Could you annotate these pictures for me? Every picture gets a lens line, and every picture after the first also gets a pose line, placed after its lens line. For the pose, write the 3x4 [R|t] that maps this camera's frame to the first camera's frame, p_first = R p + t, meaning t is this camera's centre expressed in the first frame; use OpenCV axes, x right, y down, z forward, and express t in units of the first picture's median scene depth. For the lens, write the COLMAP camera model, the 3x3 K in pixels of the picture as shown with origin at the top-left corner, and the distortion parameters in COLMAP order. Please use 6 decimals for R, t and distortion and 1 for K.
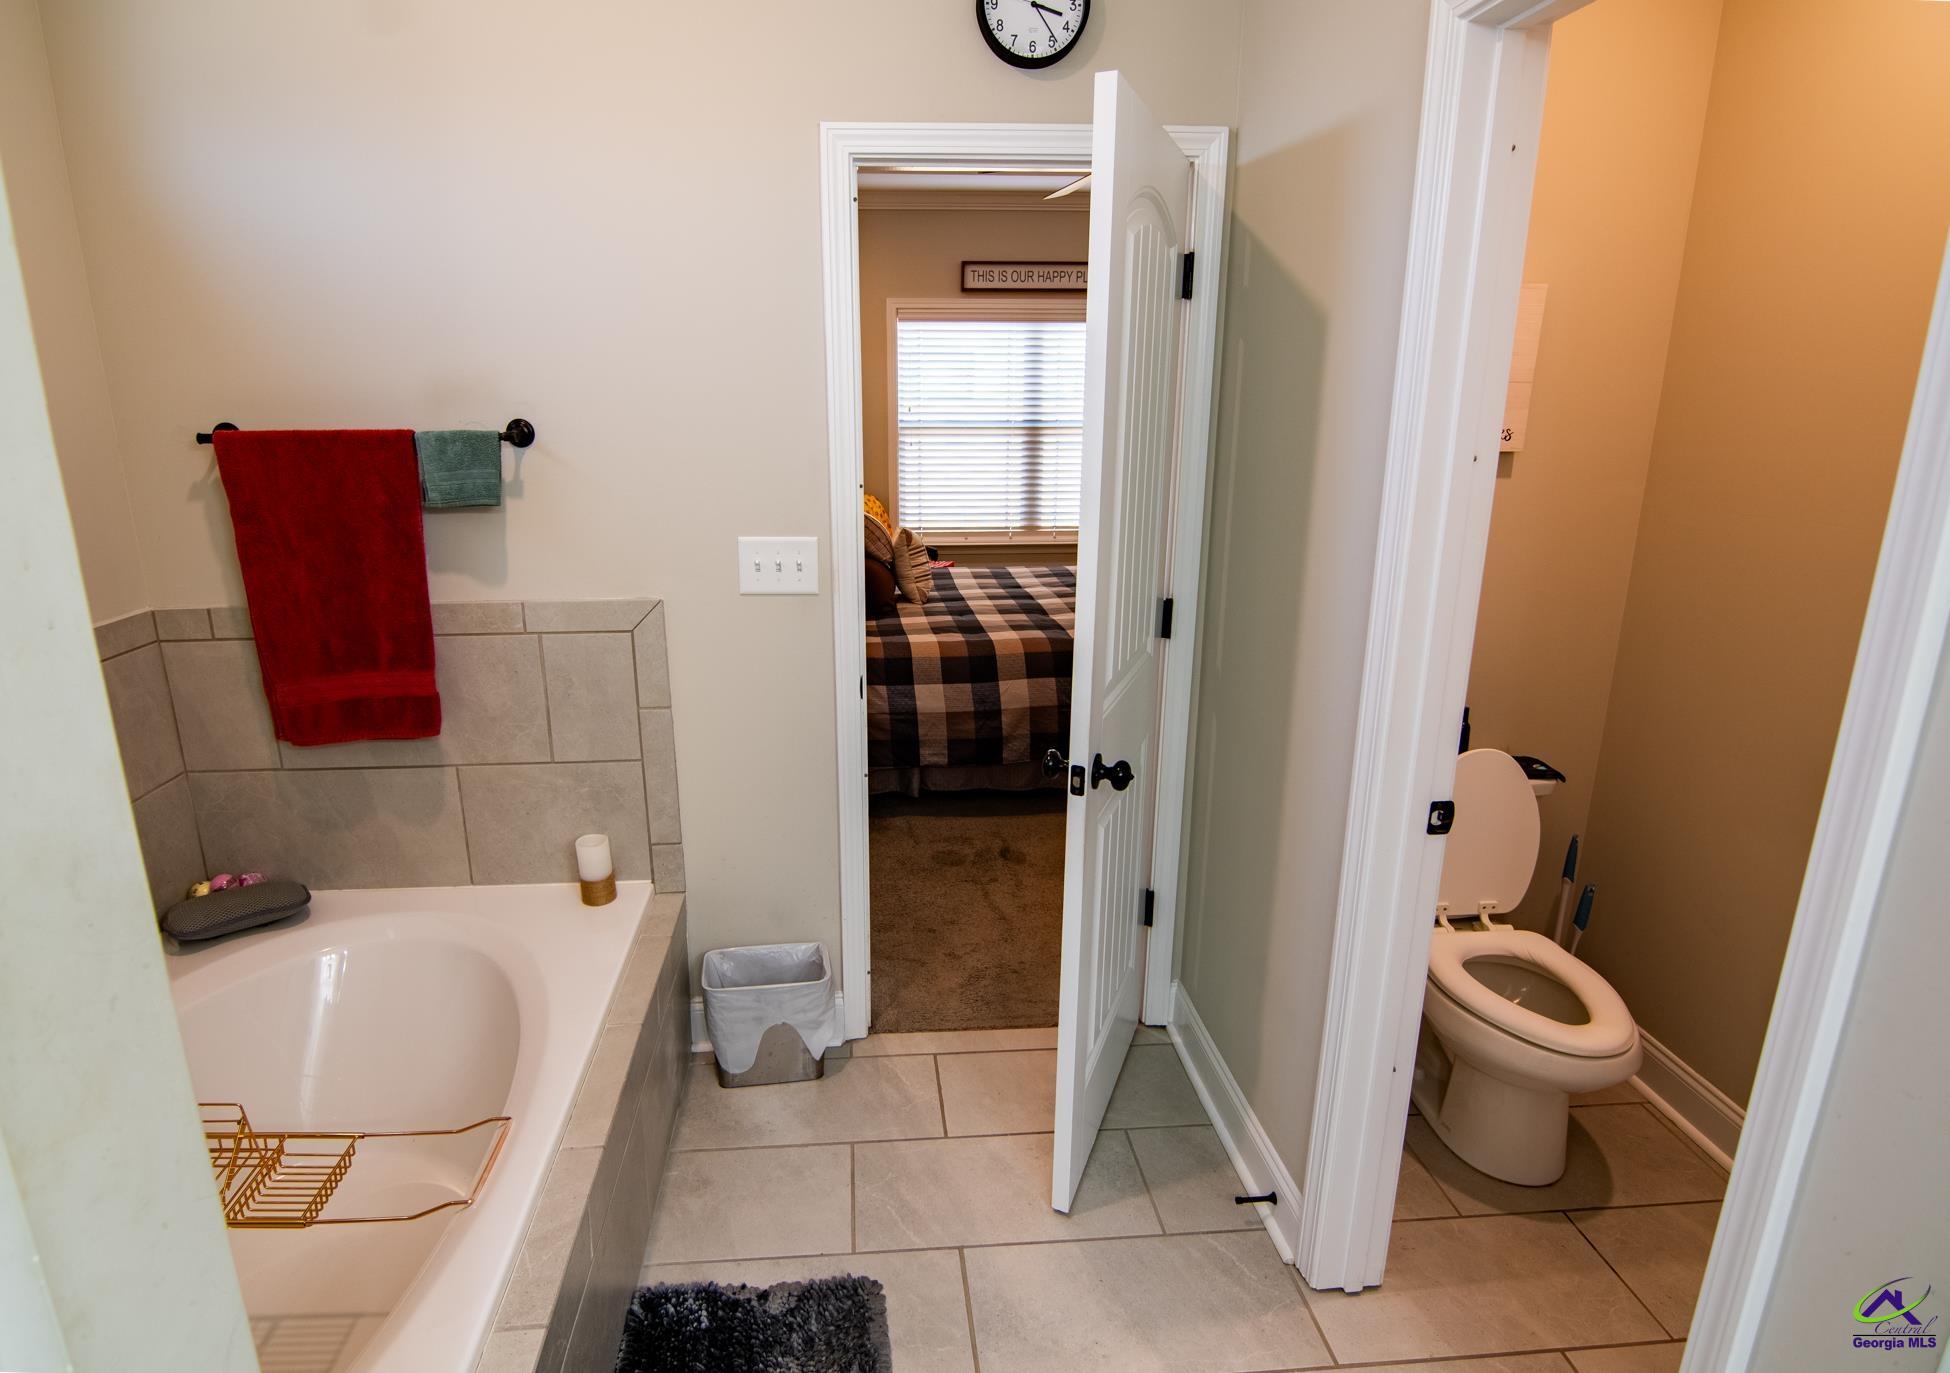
lens RADIAL K [[1041.1, 0, 922.9], [0, 1041.1, 678.8], [0, 0, 1]] dist [-0.014094, -0.000580]
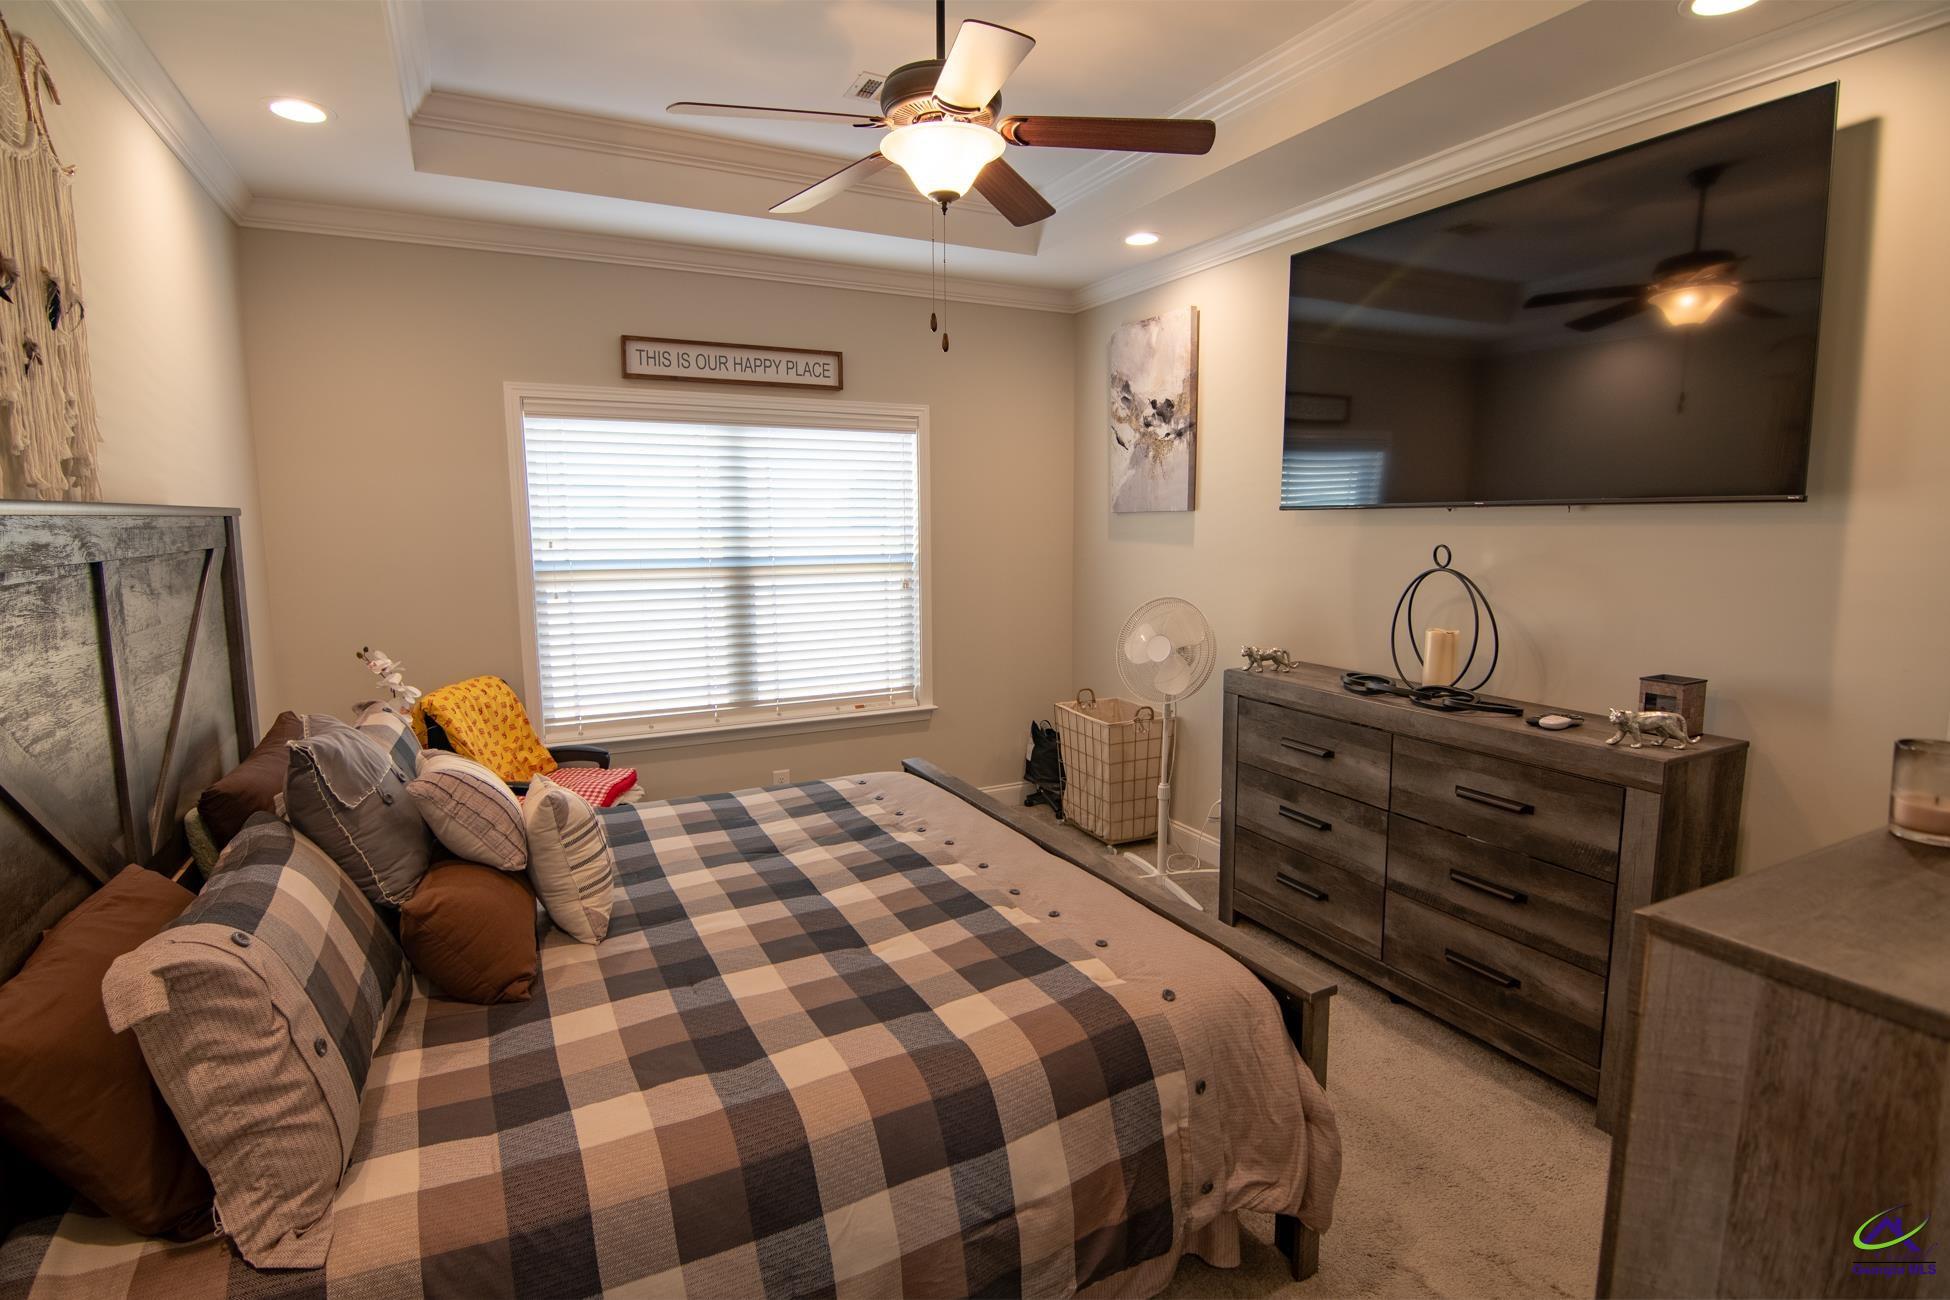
lens RADIAL K [[942.6, 0, 976.0], [0, 942.6, 643.6], [0, 0, 1]] dist [-0.013731, -0.005314]
pose [[0.918121, -0.055571, 0.392385, -0.002186], [0.108157, 0.987668, -0.113195, -0.102819], [-0.381256, 0.146366, 0.912809, 0.367791]]
